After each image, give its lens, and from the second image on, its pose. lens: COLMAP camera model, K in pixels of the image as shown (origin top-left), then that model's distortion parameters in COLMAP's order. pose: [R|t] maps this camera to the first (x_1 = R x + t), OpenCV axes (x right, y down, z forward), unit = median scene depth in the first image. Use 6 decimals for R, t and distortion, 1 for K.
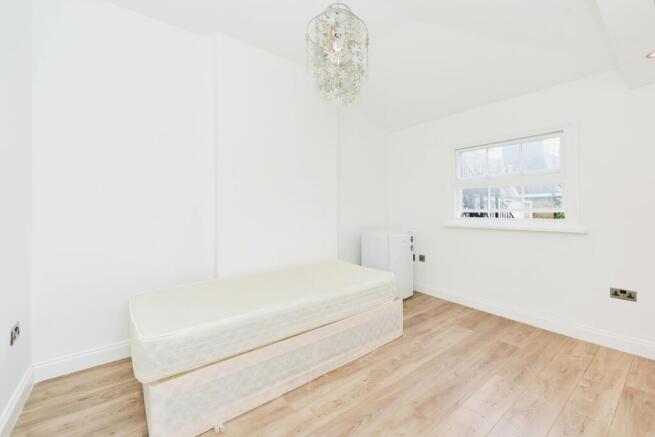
lens RADIAL K [[267.0, 0, 327.5], [0, 267.0, 218.5], [0, 0, 1]] dist [-0.000093, 0.000044]
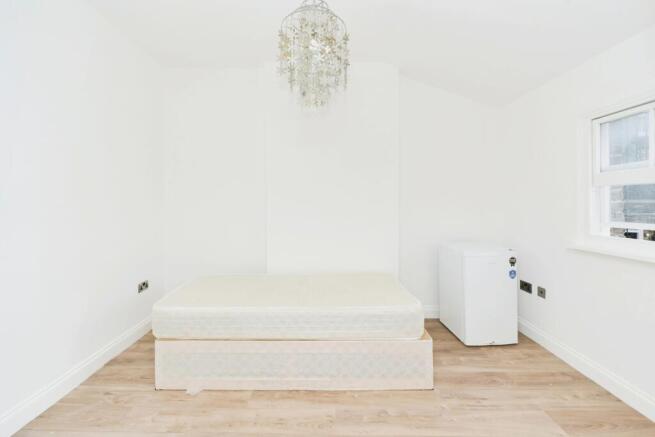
lens RADIAL K [[274.2, 0, 324.9], [0, 274.2, 205.2], [0, 0, 1]] dist [0.000037, 0.000124]
pose [[0.785453, 0.013727, -0.618769, 0.611667], [-0.026456, 0.999585, -0.011408, -0.078225], [0.618355, 0.025330, 0.785490, 0.224468]]
